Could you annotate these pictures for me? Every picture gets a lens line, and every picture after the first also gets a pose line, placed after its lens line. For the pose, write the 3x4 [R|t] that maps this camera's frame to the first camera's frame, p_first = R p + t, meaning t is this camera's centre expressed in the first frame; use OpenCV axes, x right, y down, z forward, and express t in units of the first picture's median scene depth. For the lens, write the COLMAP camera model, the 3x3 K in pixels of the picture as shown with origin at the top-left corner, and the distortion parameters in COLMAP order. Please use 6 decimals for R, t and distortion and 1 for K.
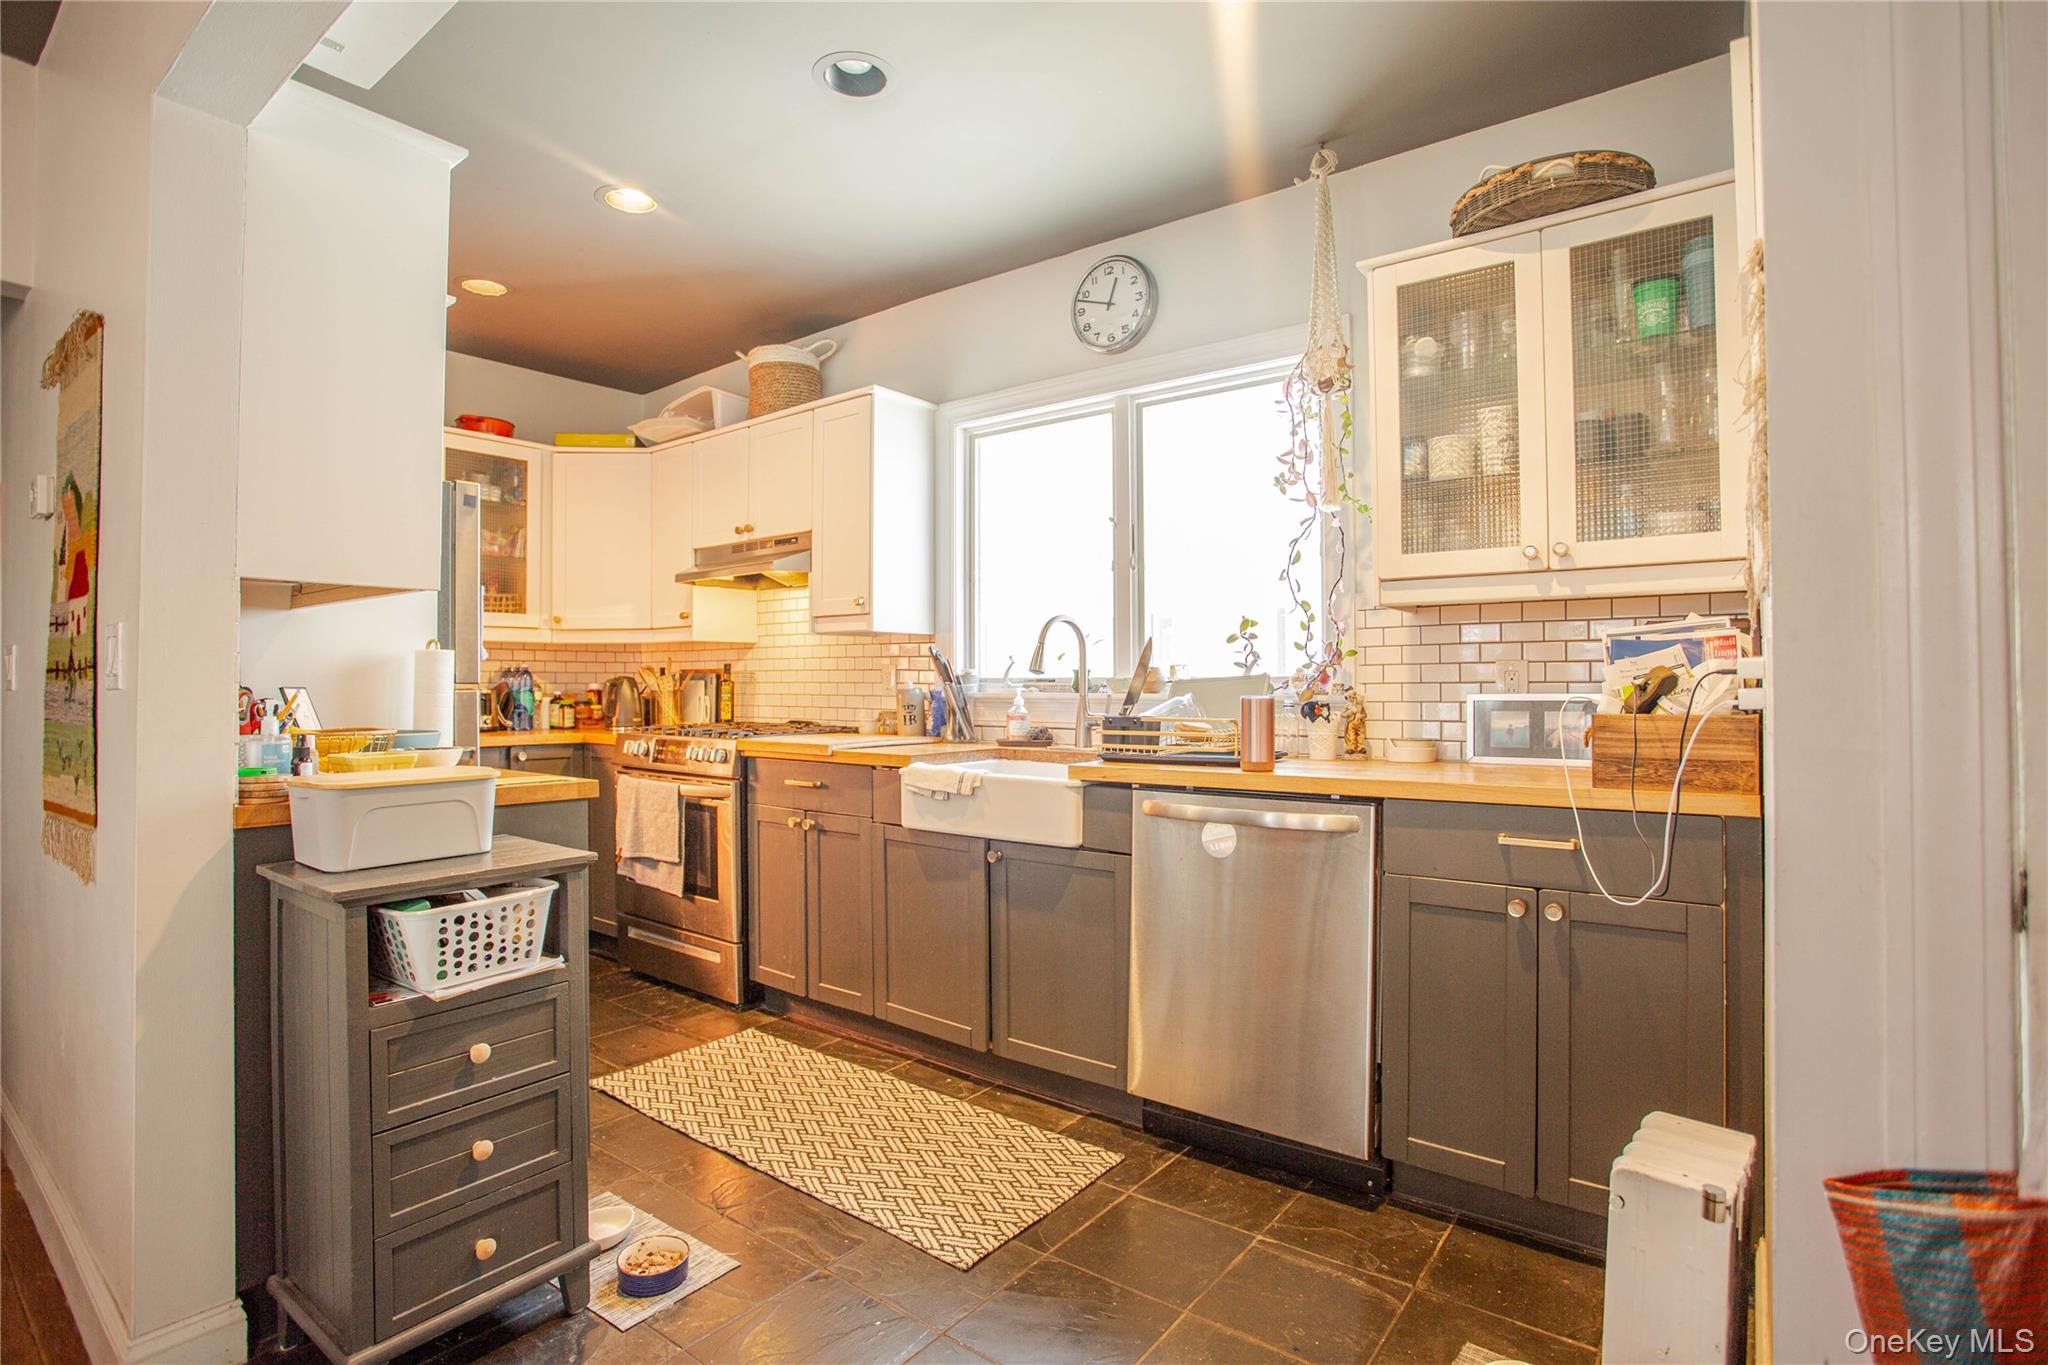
lens RADIAL K [[992.0, 0, 1015.2], [0, 992.0, 676.9], [0, 0, 1]] dist [-0.068574, 0.026997]
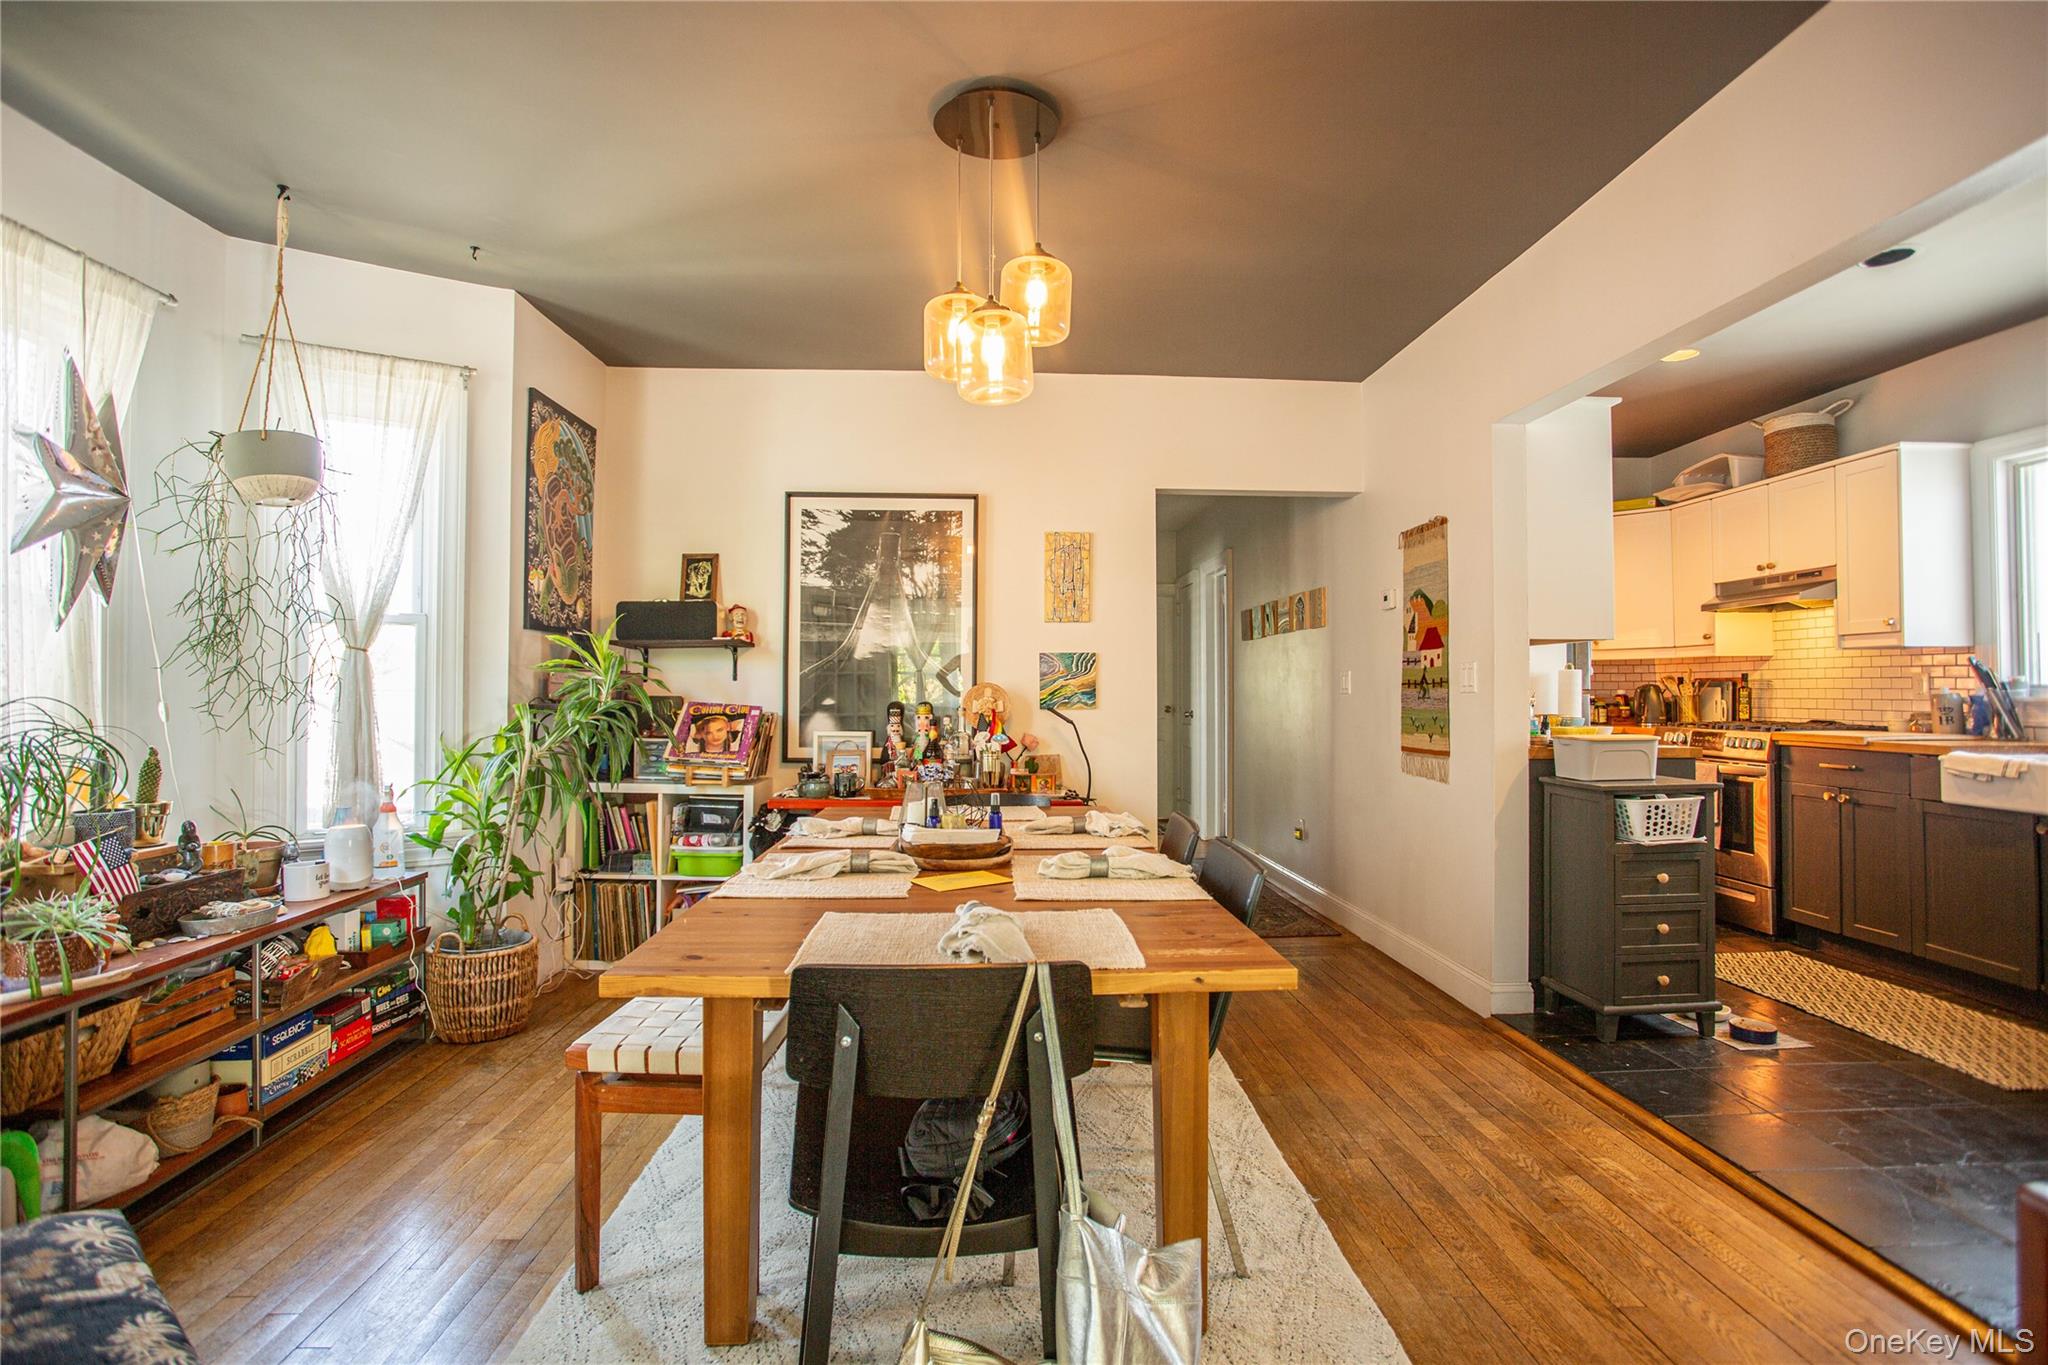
lens RADIAL K [[992.0, 0, 1013.6], [0, 992.0, 674.6], [0, 0, 1]] dist [-0.068574, 0.026997]
pose [[0.644259, -0.013981, -0.764680, 0.045157], [0.006222, 0.999896, -0.013039, -0.002641], [0.764782, 0.003643, 0.644278, -0.580931]]
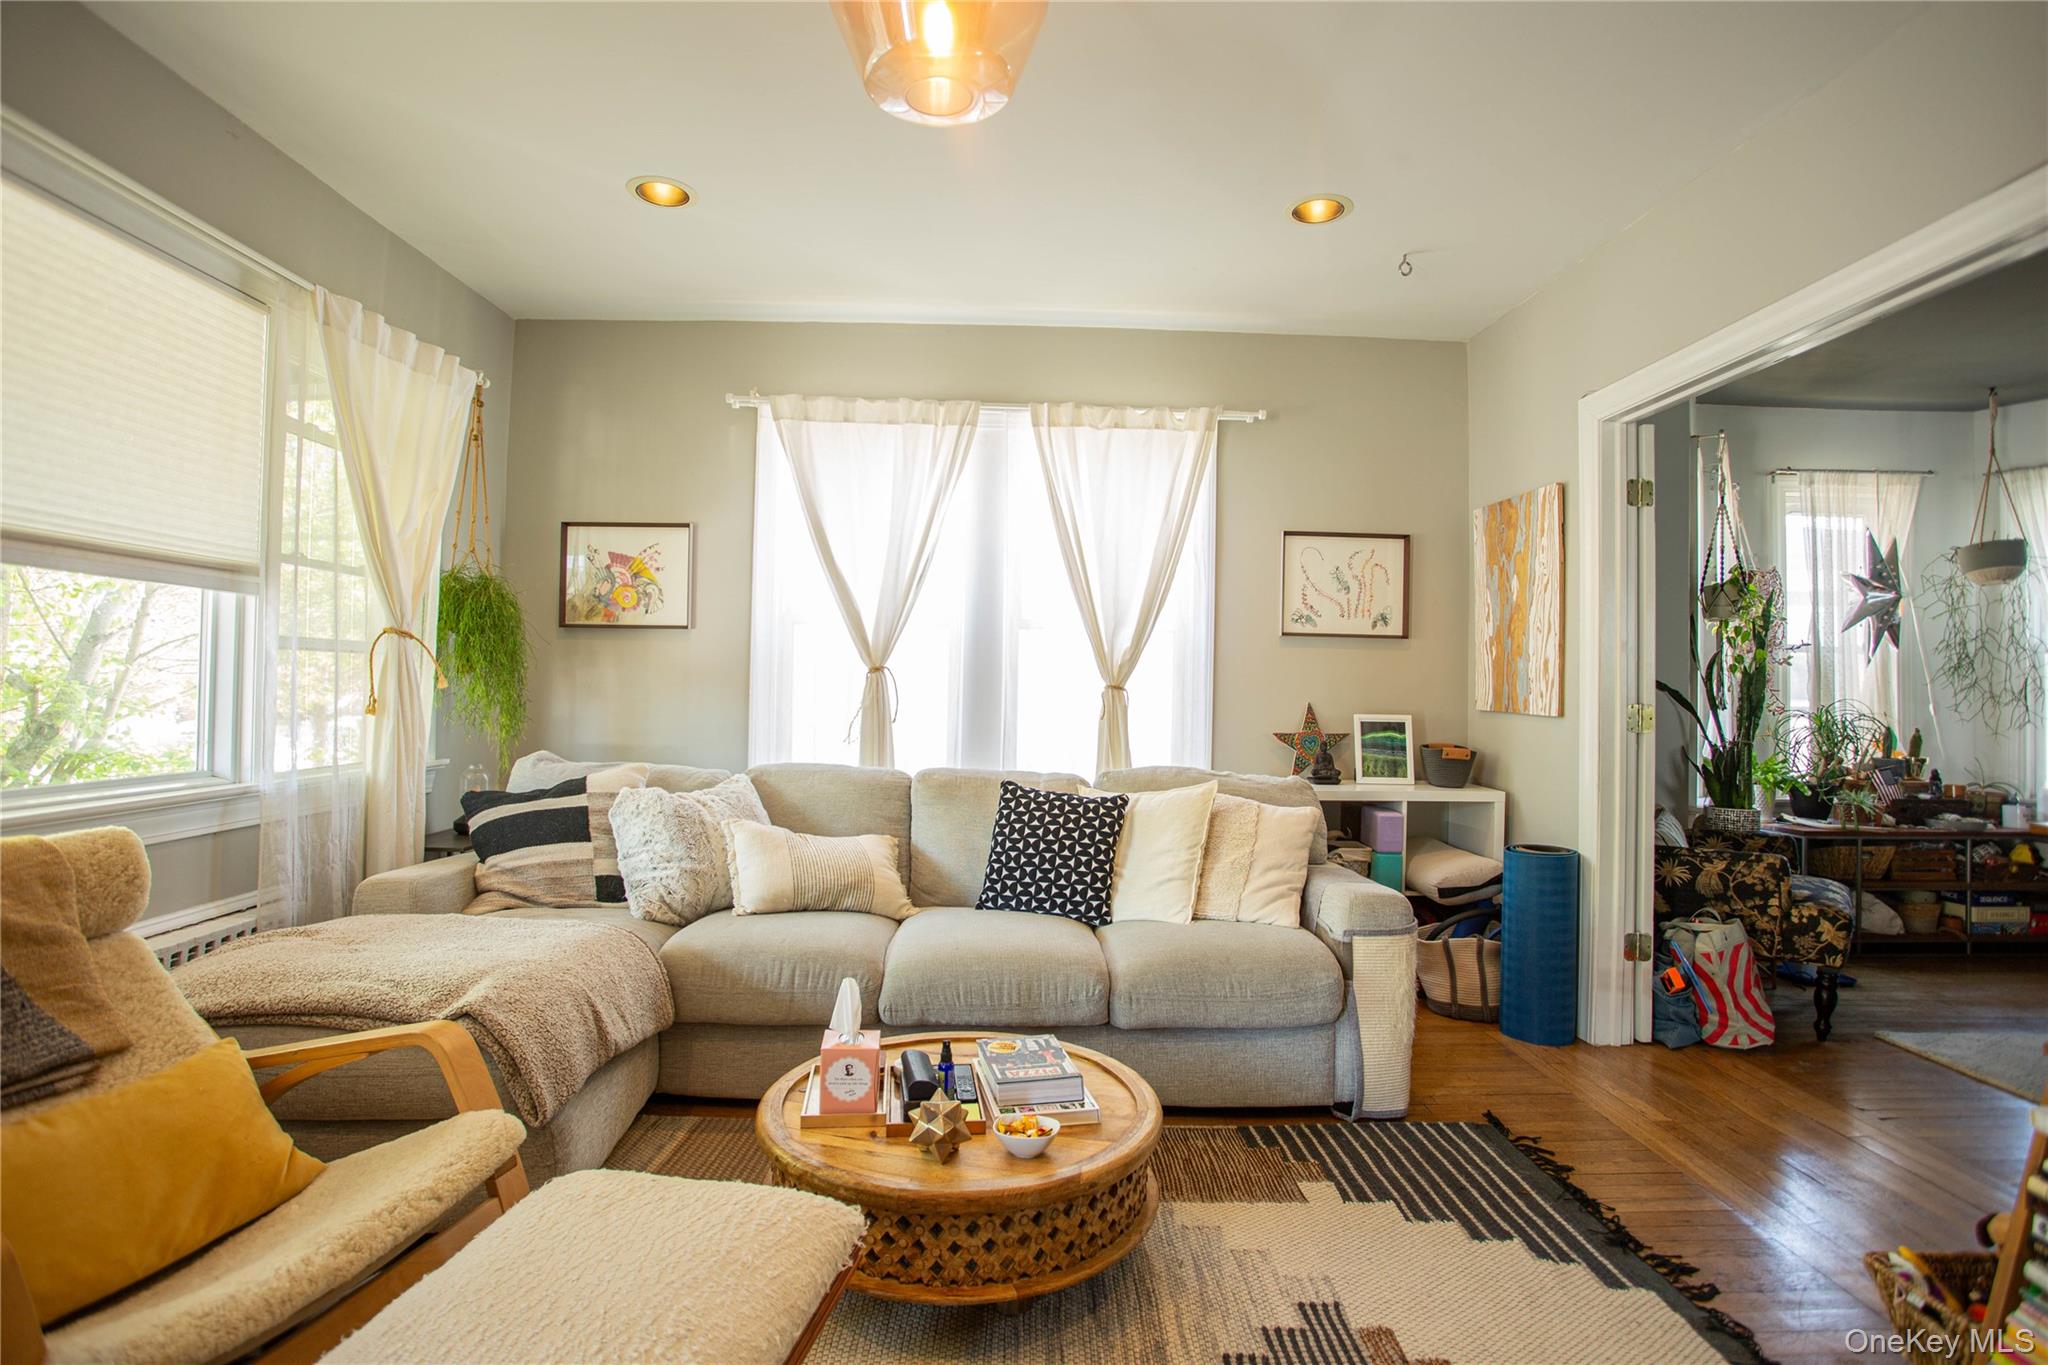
lens RADIAL K [[992.0, 0, 1022.9], [0, 992.0, 673.1], [0, 0, 1]] dist [-0.068574, 0.026997]
pose [[-0.777354, -0.020808, -0.628719, 0.885809], [-0.009478, 0.999727, -0.021367, 0.002712], [0.628992, -0.010651, -0.777339, -0.363285]]
